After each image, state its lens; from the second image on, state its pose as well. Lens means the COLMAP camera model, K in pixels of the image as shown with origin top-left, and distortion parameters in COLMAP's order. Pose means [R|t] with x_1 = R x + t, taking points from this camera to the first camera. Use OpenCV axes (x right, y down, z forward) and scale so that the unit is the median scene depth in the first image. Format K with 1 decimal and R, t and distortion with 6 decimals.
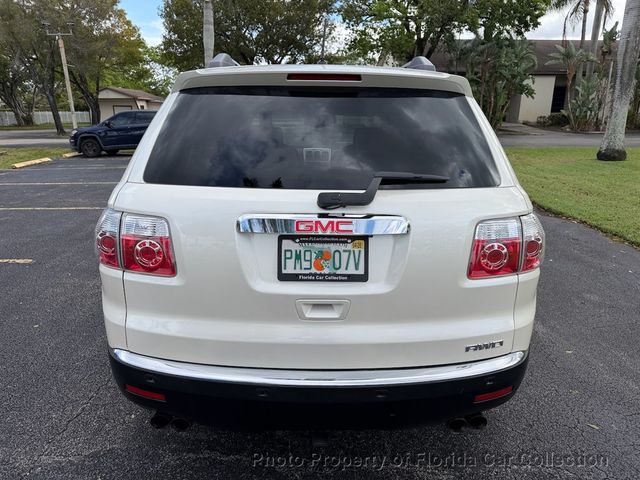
lens RADIAL K [[454.3, 0, 320.0], [0, 454.3, 241.6], [0, 0, 1]] dist [0.097615, -0.125043]
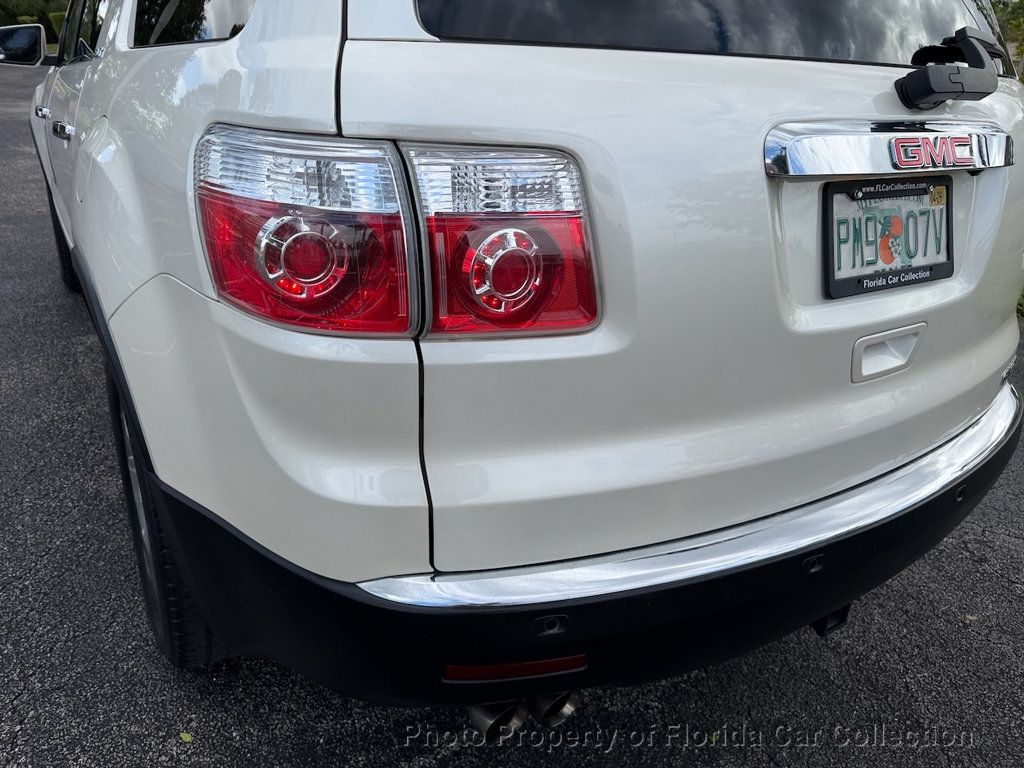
lens RADIAL K [[712.8, 0, 522.7], [0, 712.8, 398.2], [0, 0, 1]] dist [0.077844, -0.098381]
pose [[0.842964, -0.193680, 0.501896, -0.659261], [0.108167, 0.974912, 0.194542, 0.017224], [-0.526983, -0.109703, 0.842766, 0.591705]]
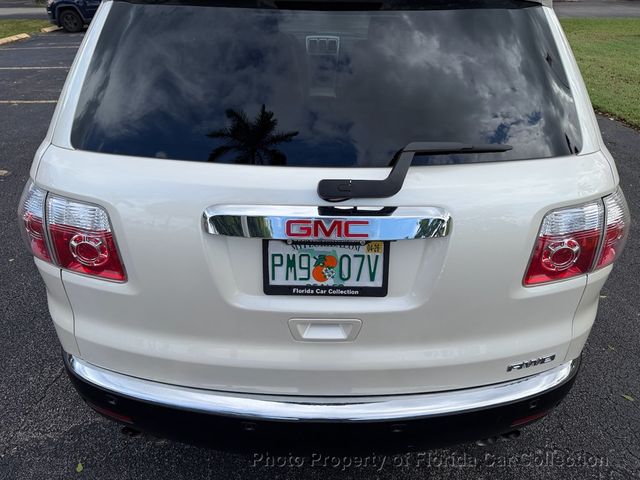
lens RADIAL K [[457.7, 0, 320.0], [0, 457.7, 240.0], [0, 0, 1]] dist [0.048085, -0.056118]
pose [[0.999888, 0.005259, -0.014041, 0.007697], [-0.001504, 0.966933, 0.255027, -0.187427], [0.014918, -0.254977, 0.966832, 0.307509]]
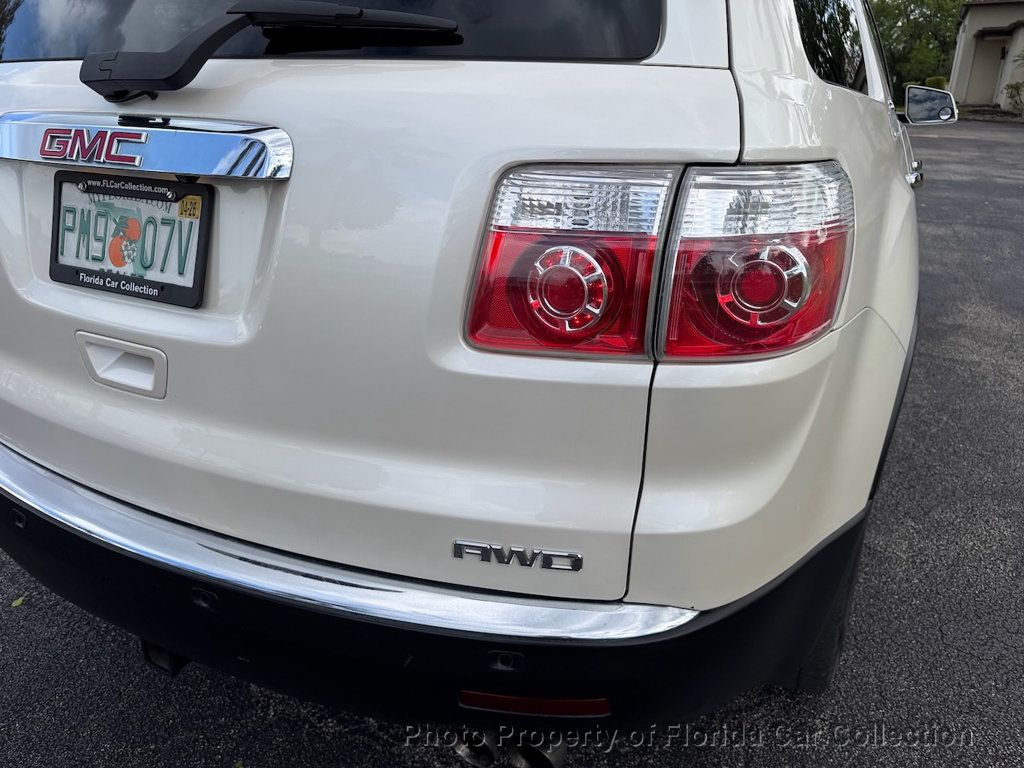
lens RADIAL K [[721.1, 0, 512.0], [0, 721.1, 384.0], [0, 0, 1]] dist [0.079619, -0.139489]
pose [[0.889248, 0.174104, -0.422997, 0.594302], [-0.124475, 0.981939, 0.142483, 0.030795], [0.440164, -0.074050, 0.894859, 0.572179]]
